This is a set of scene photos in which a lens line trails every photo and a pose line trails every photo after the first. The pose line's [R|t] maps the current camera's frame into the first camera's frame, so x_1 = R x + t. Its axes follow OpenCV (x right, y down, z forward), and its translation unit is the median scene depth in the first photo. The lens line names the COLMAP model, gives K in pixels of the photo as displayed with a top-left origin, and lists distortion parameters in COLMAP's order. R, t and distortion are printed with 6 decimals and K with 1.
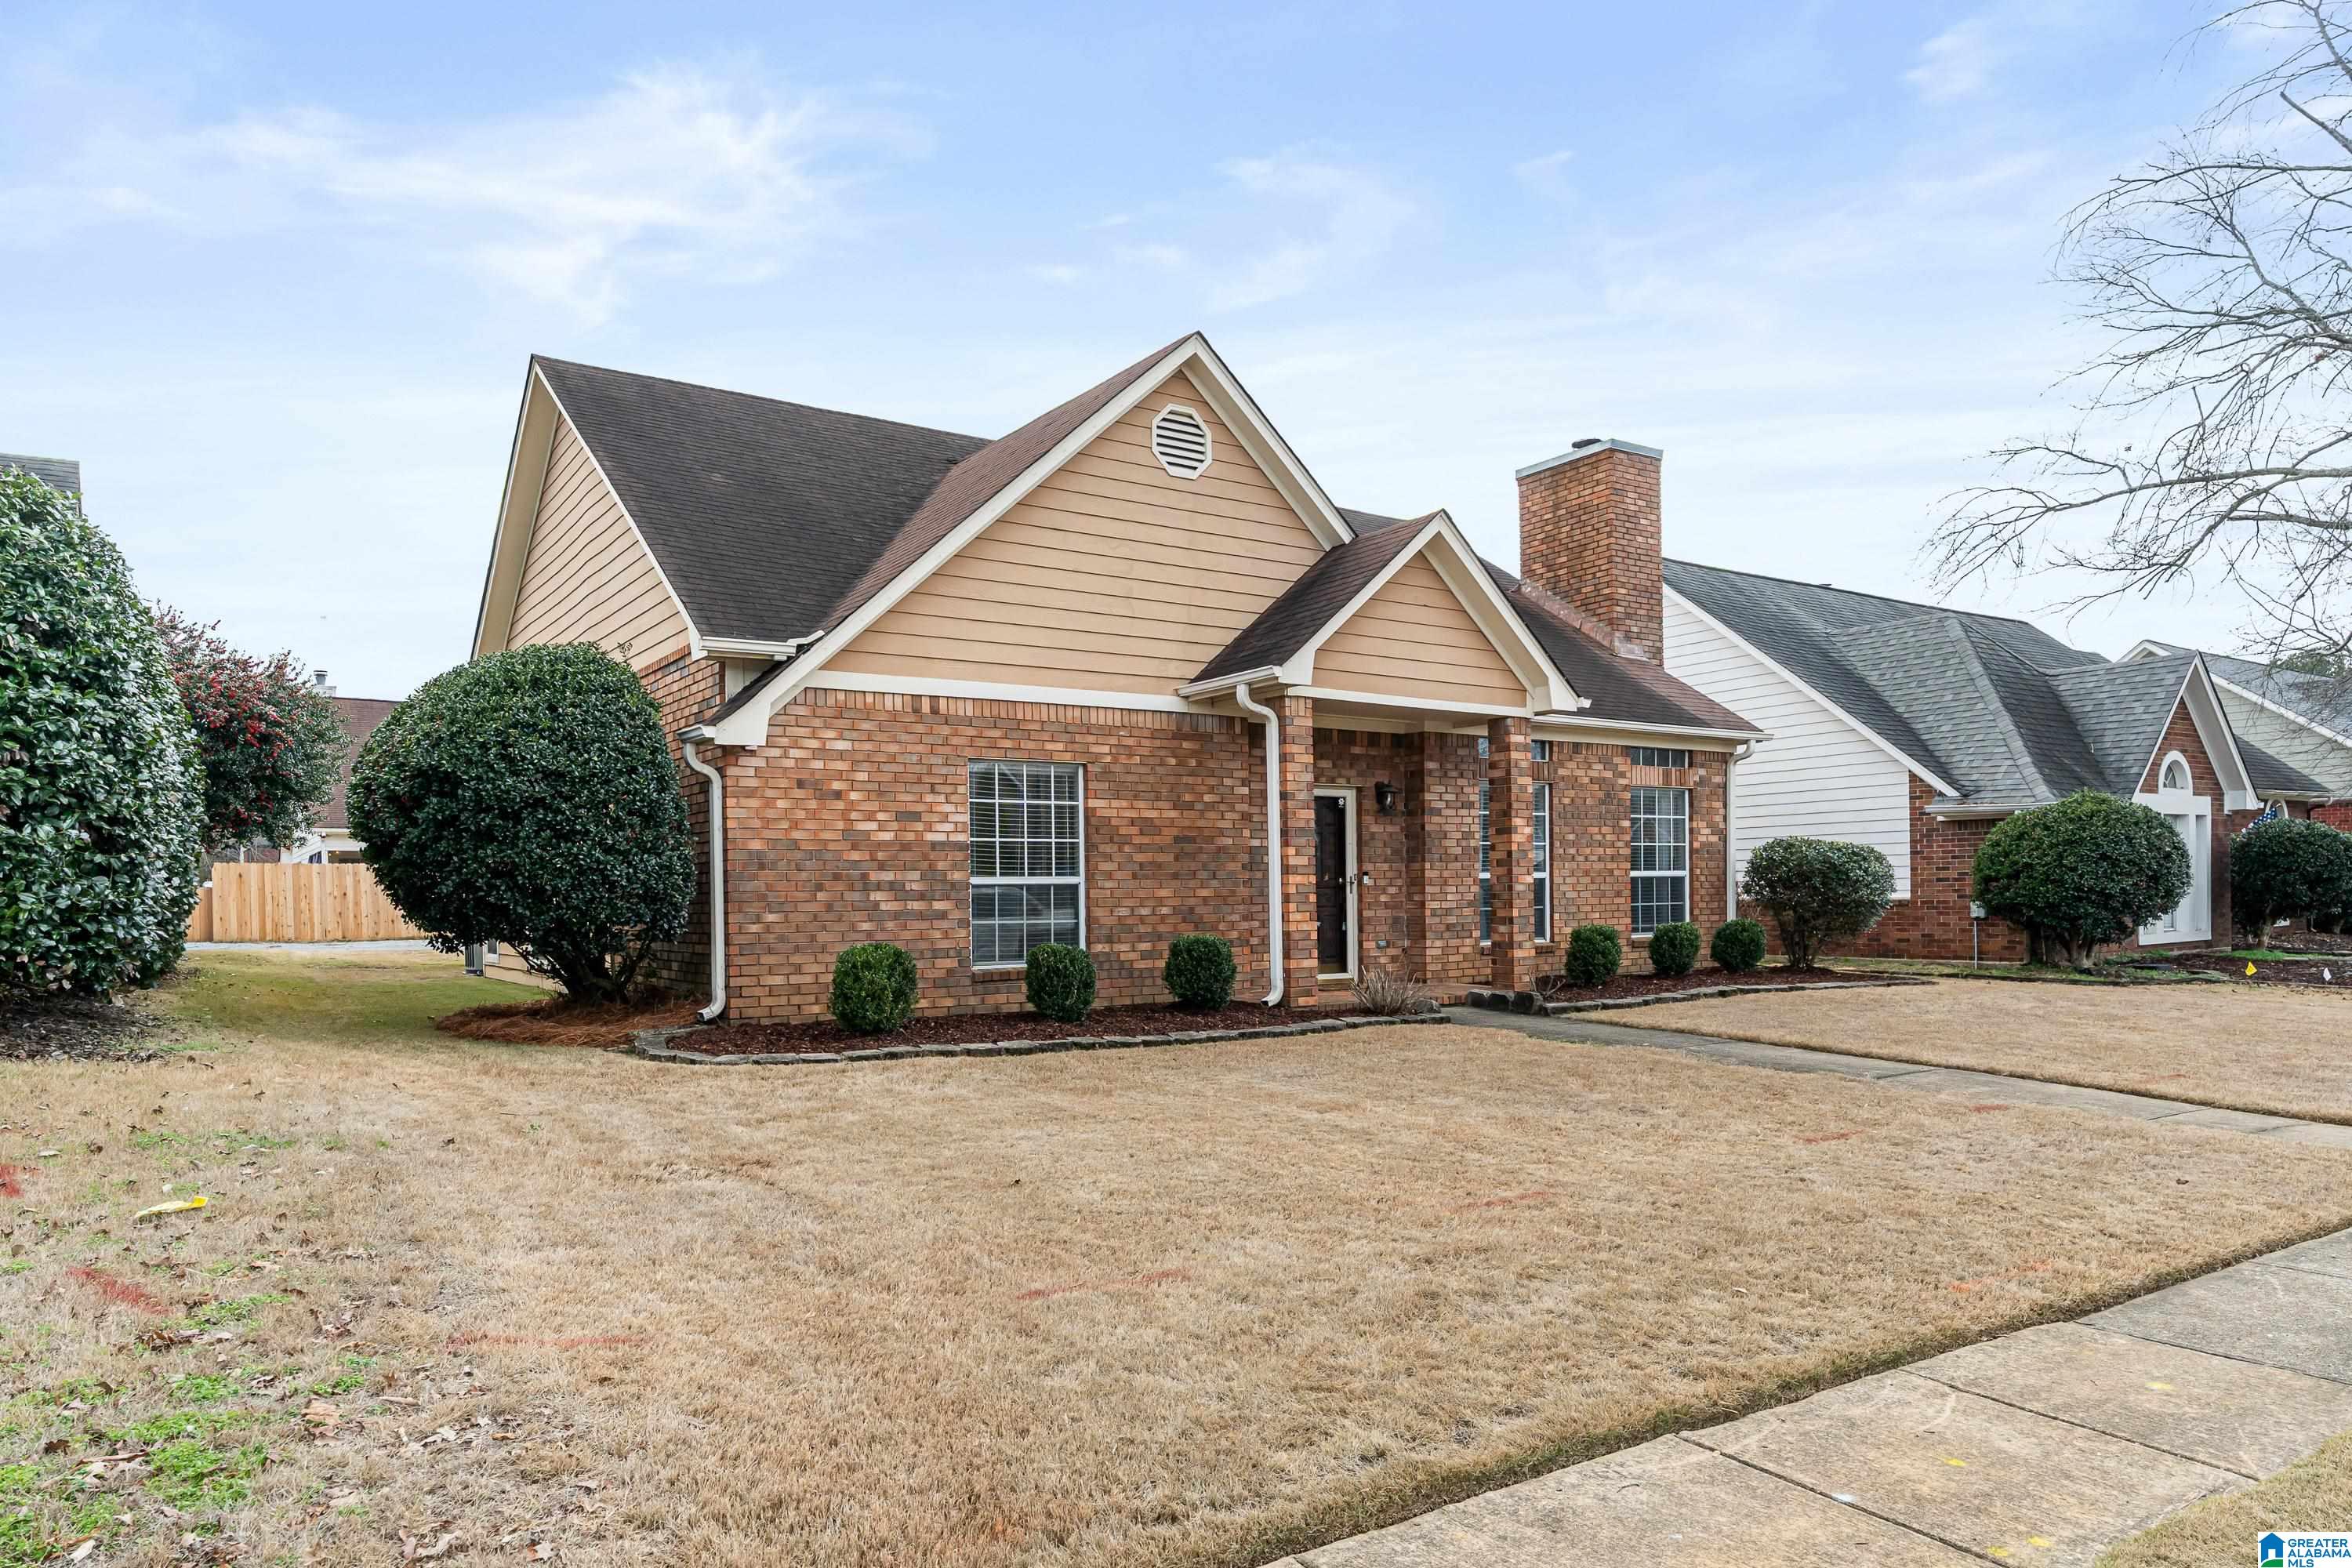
lens RADIAL K [[1339.5, 0, 1177.3], [0, 1339.5, 789.4], [0, 0, 1]] dist [-0.000837, -0.001318]
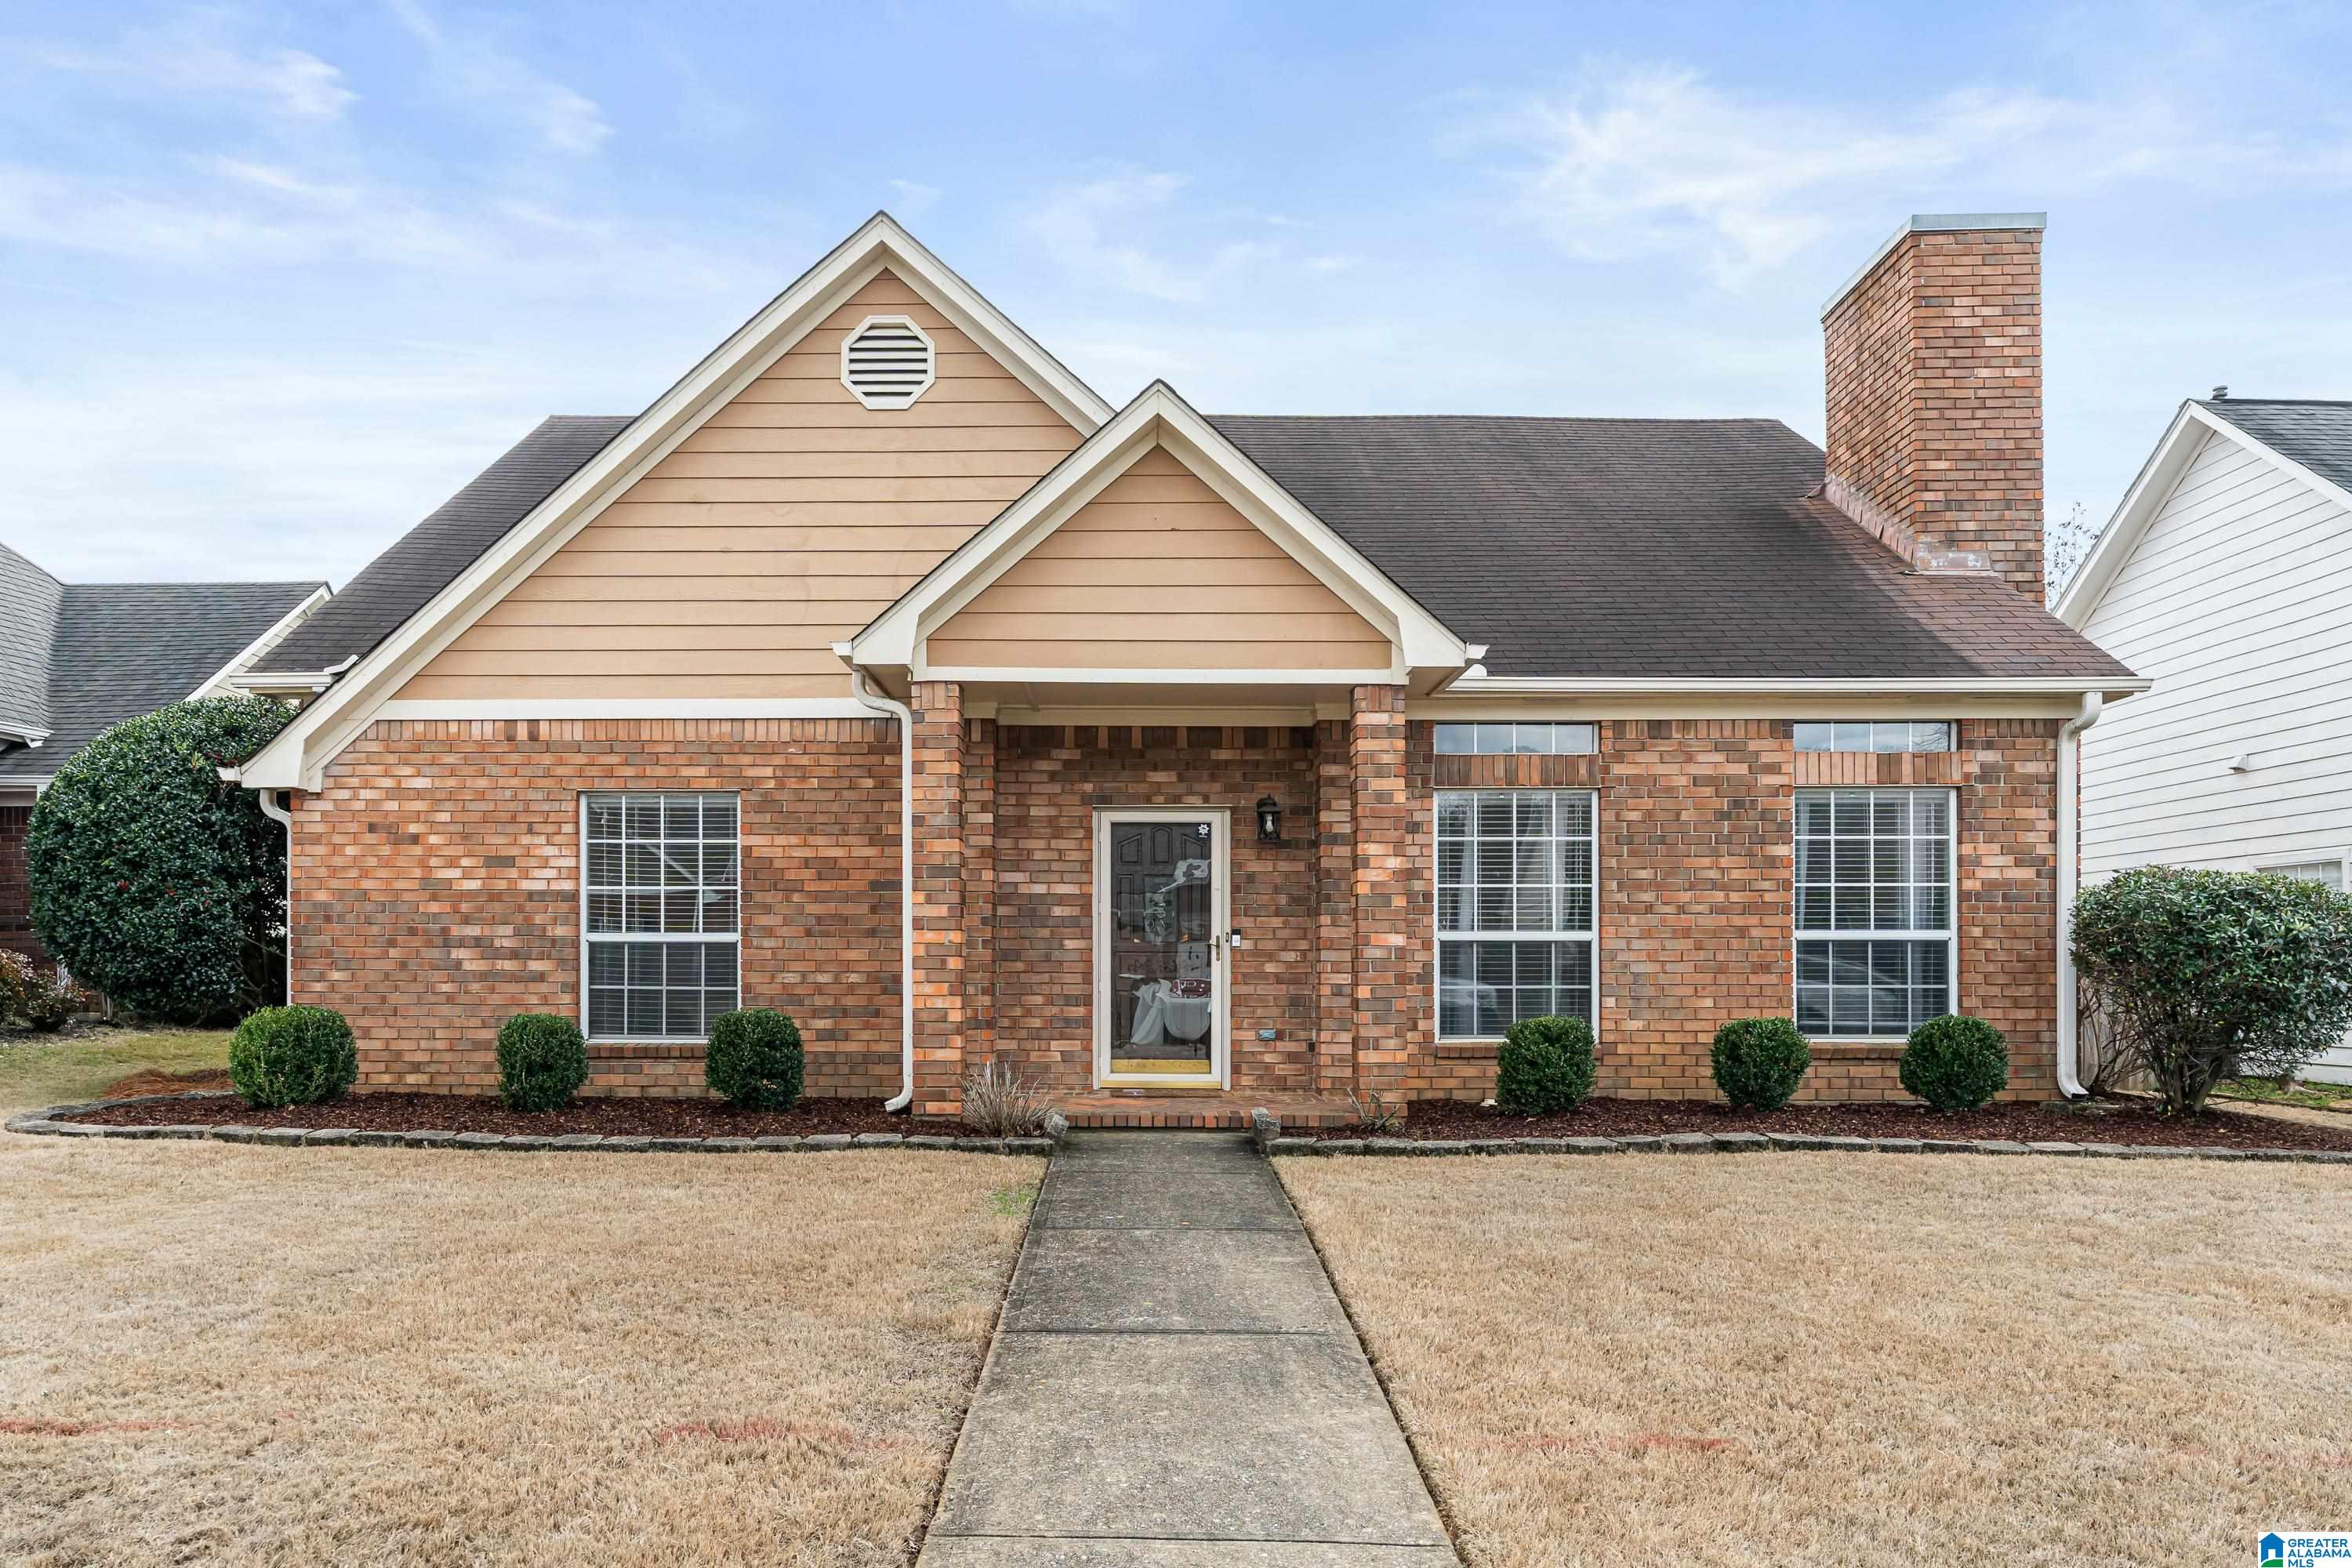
lens RADIAL K [[1435.8, 0, 1162.0], [0, 1435.8, 859.8], [0, 0, 1]] dist [-0.003538, 0.001107]
pose [[0.838678, -0.024670, -0.544069, 0.593368], [0.029346, 0.999569, -0.000087, 0.028420], [0.543837, -0.015893, 0.839041, 0.412625]]
